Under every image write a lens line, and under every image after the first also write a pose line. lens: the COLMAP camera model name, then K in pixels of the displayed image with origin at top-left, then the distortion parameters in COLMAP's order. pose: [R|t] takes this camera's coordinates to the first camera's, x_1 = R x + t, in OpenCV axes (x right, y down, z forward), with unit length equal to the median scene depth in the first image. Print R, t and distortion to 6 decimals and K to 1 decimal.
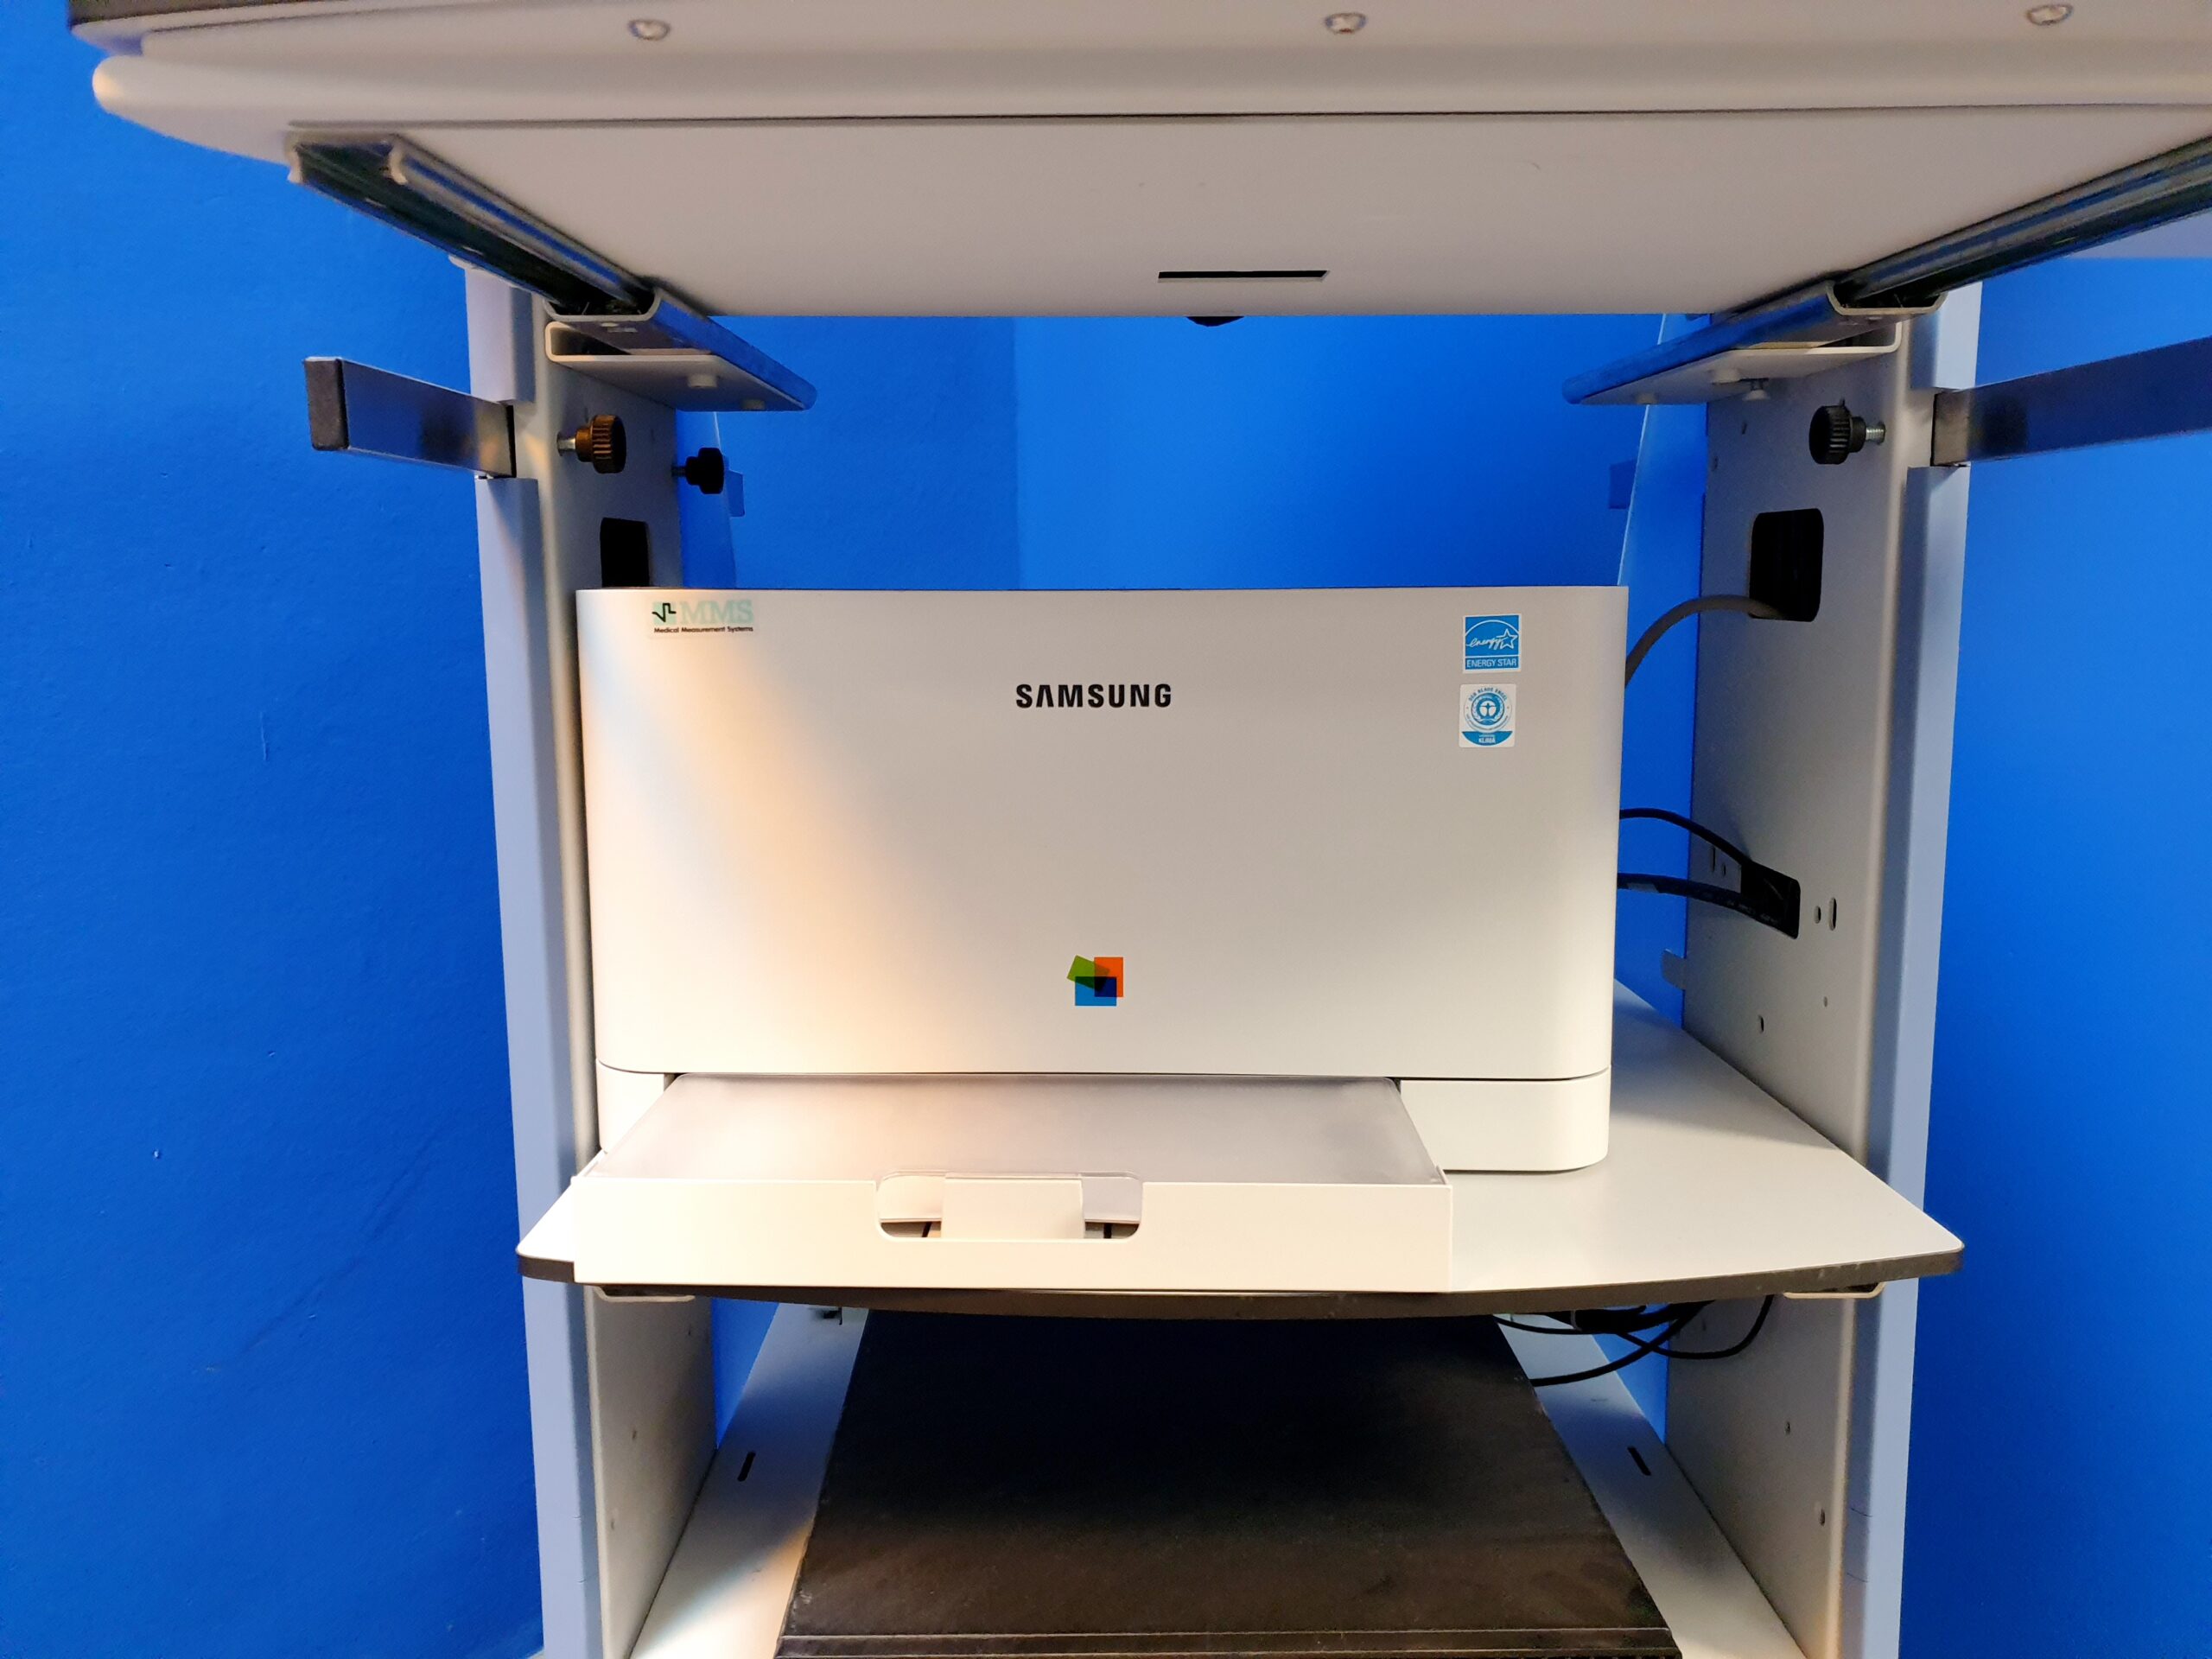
lens RADIAL K [[1828.9, 0, 1063.8], [0, 1828.9, 834.6], [0, 0, 1]] dist [0.086970, -0.317637]
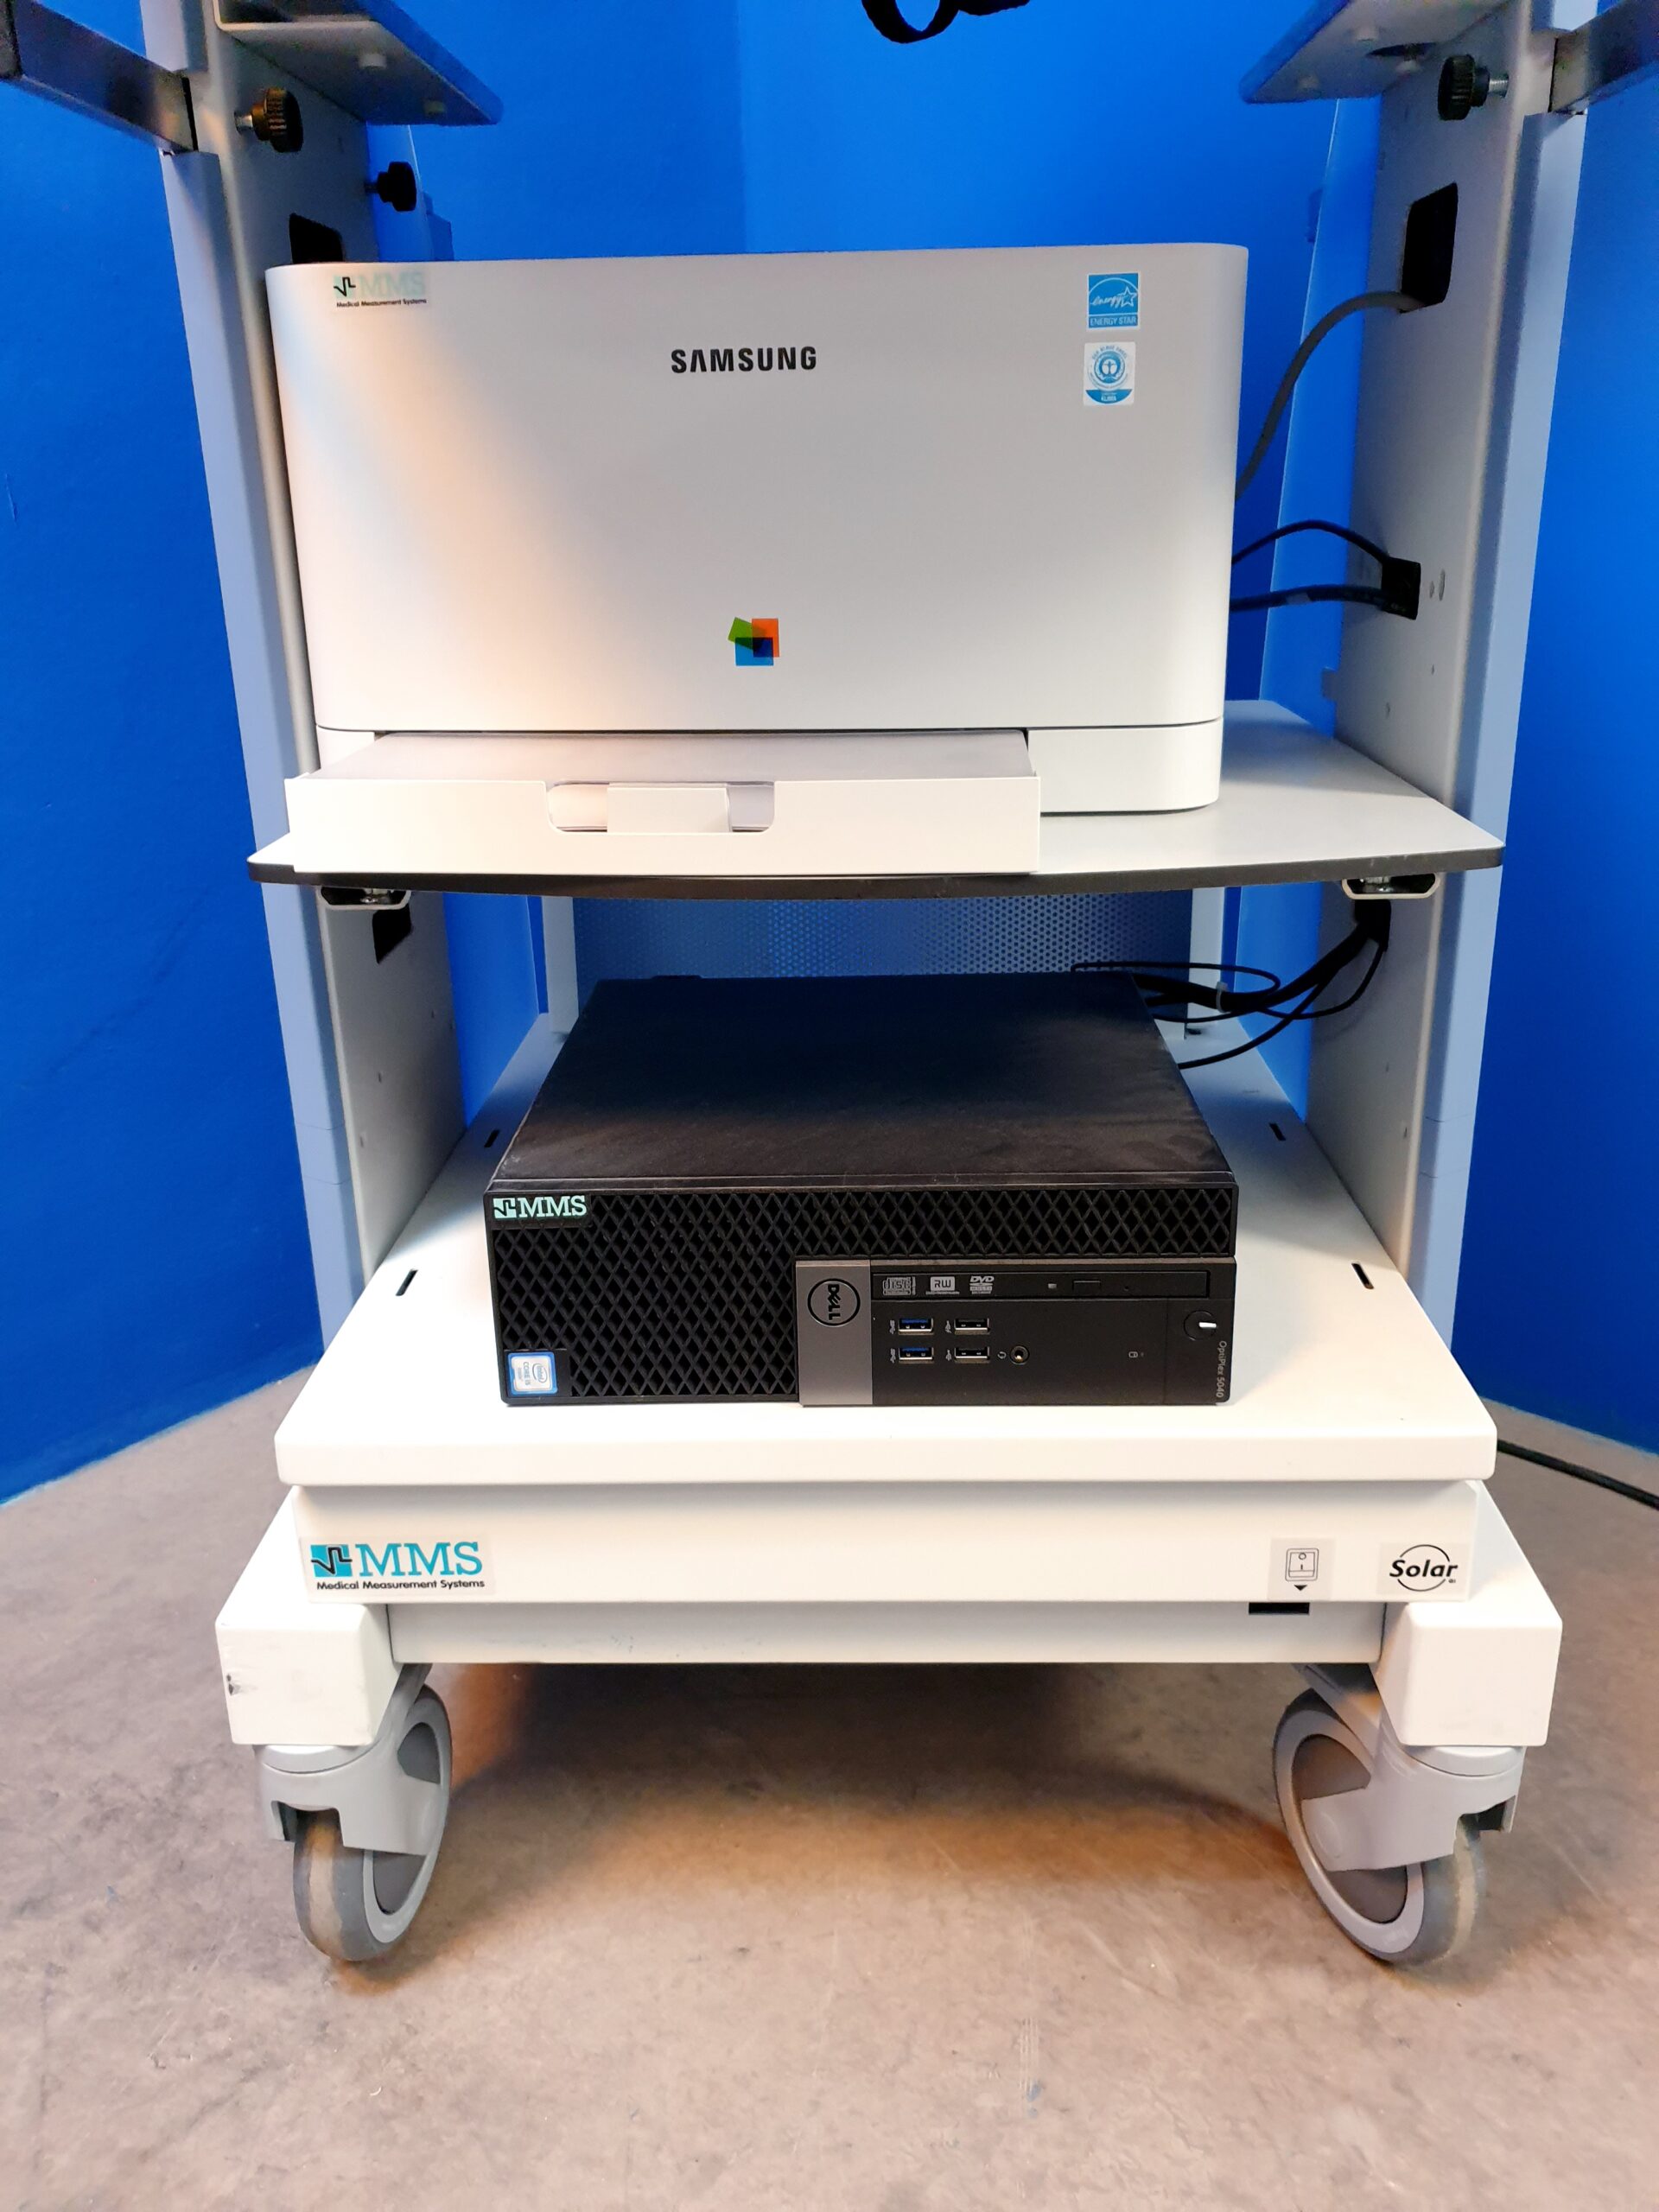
lens RADIAL K [[1846.2, 0, 833.0], [0, 1846.2, 1166.5], [0, 0, 1]] dist [-0.011662, 0.012380]
pose [[0.999696, -0.007341, -0.023546, 0.090694], [0.012308, 0.975792, 0.218353, 0.150411], [0.021373, -0.218577, 0.975586, -0.160126]]
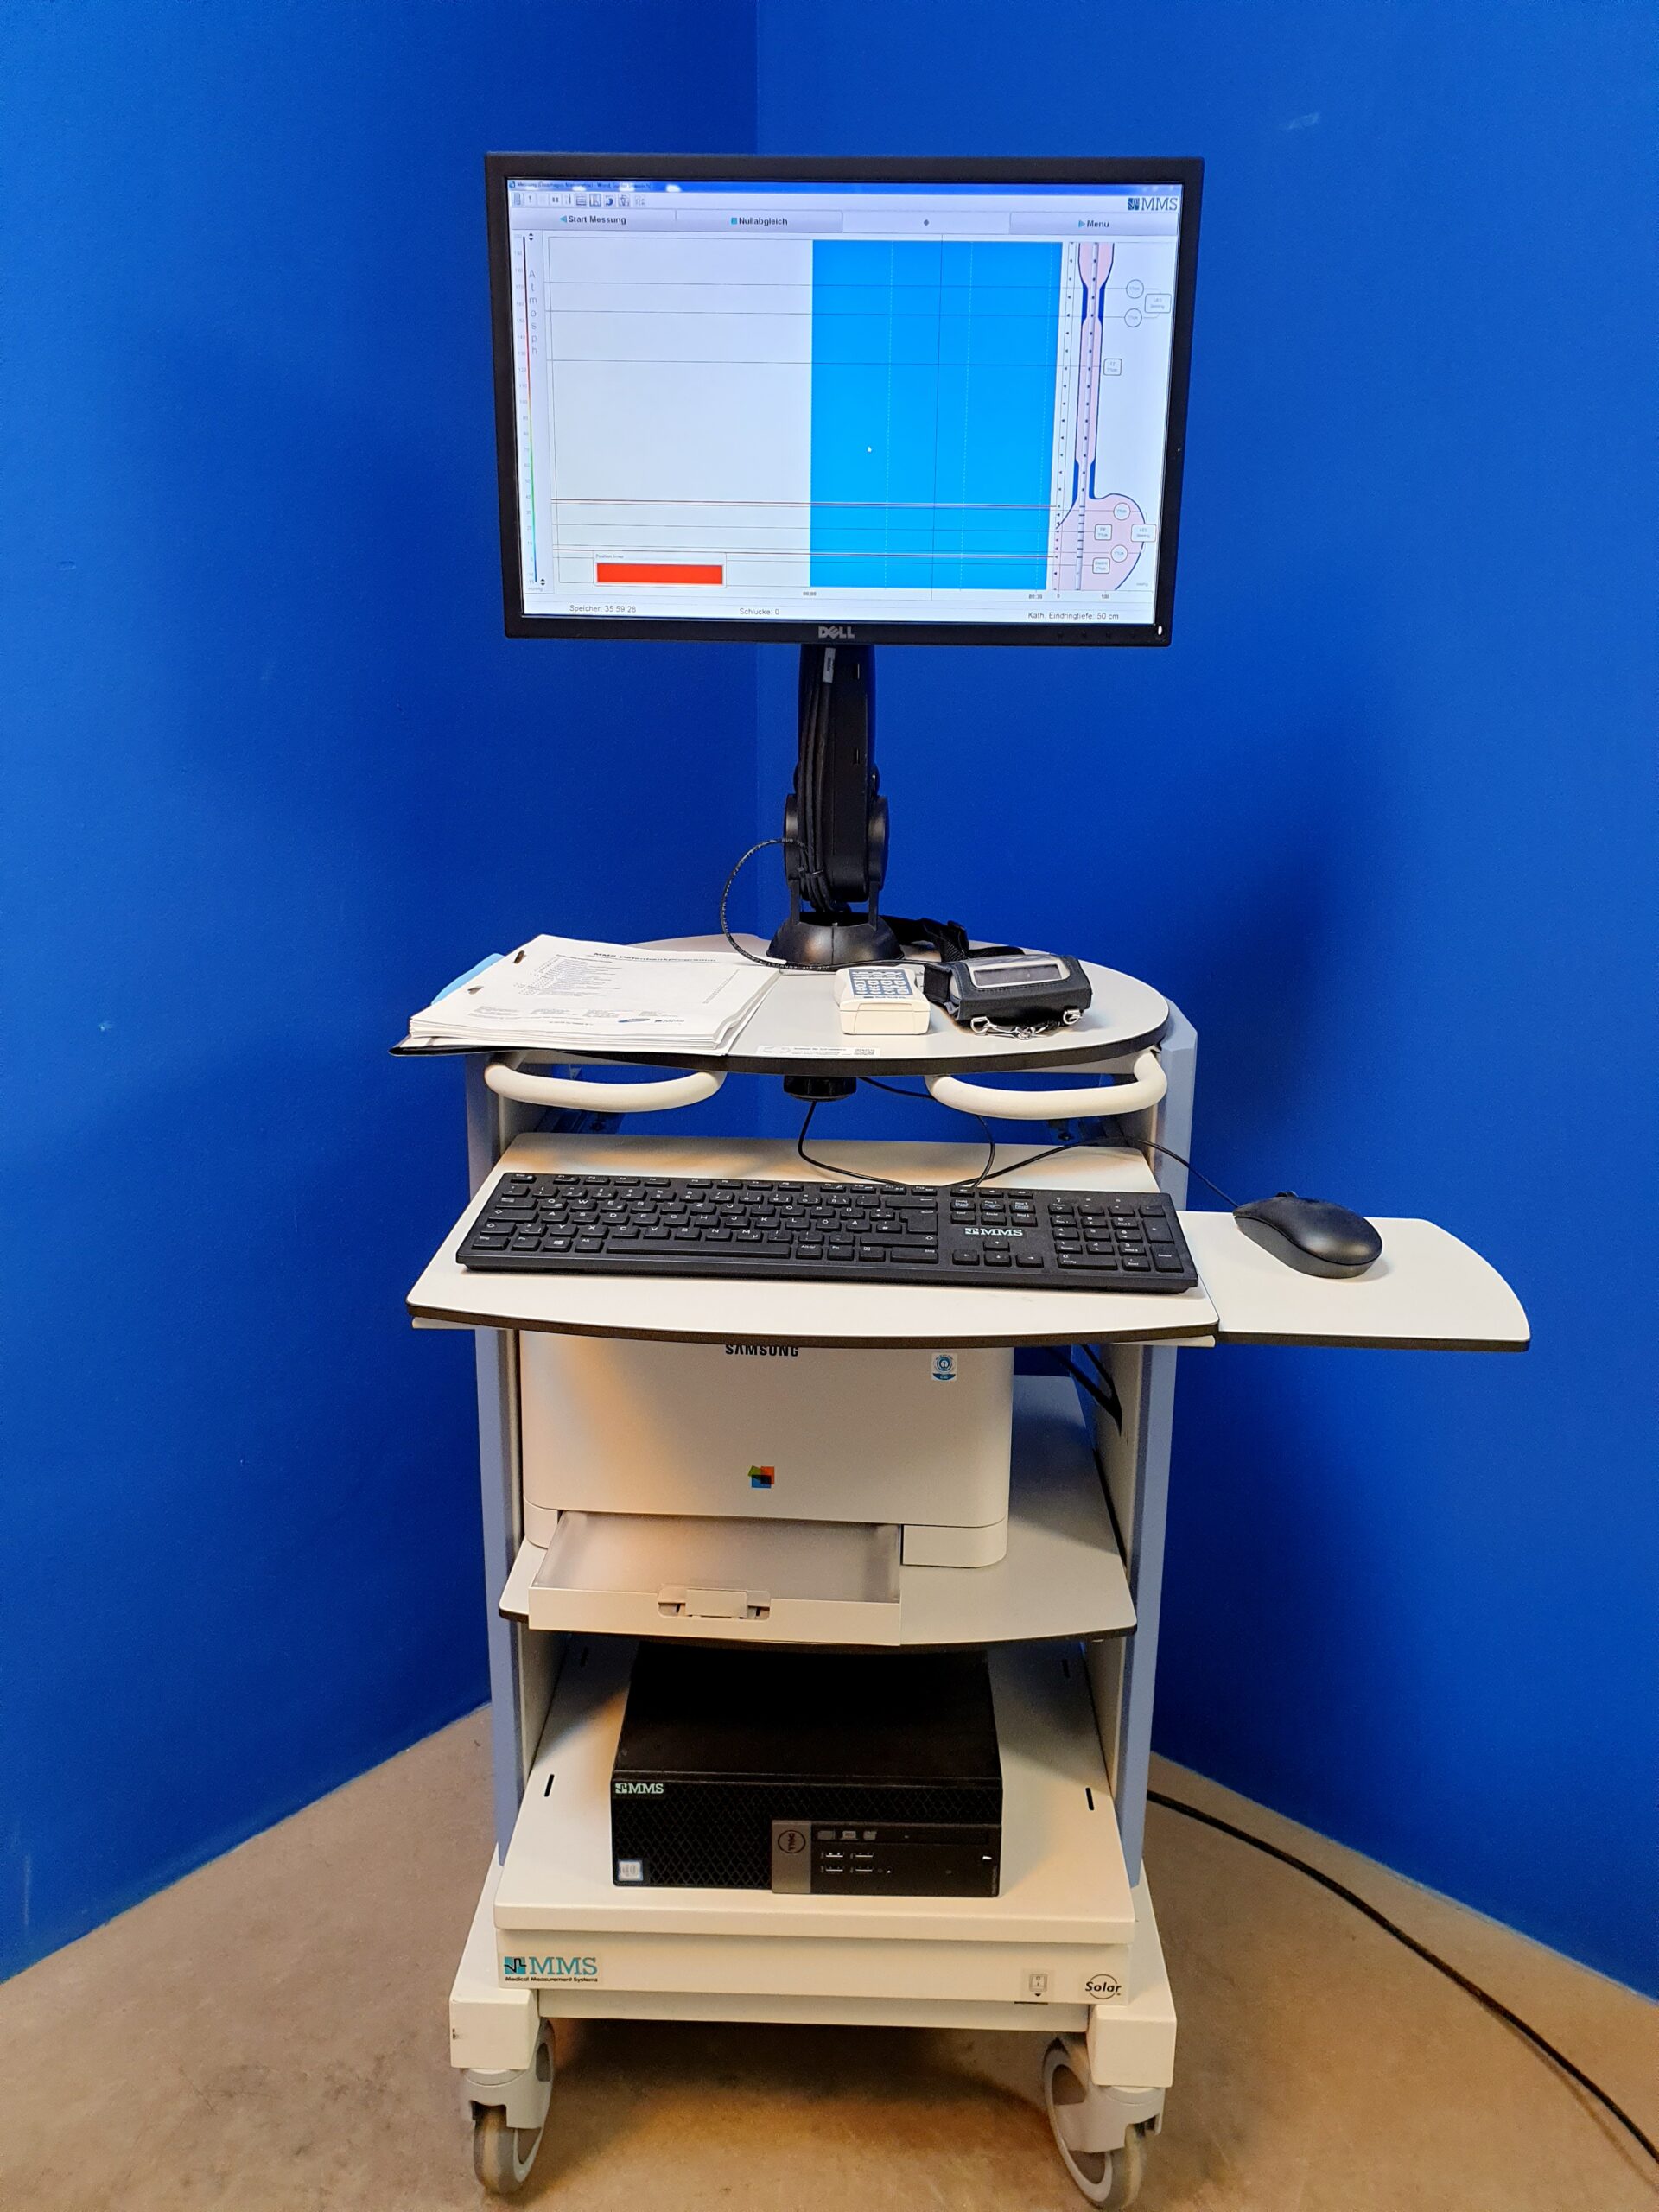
lens RADIAL K [[1851.2, 0, 829.5], [0, 1851.2, 1106.0], [0, 0, 1]] dist [0.031273, -0.057721]
pose [[0.999737, 0.021457, -0.008108, 0.107237], [-0.020278, 0.991981, 0.124749, -0.632324], [0.010719, -0.124552, 0.992155, -1.106852]]
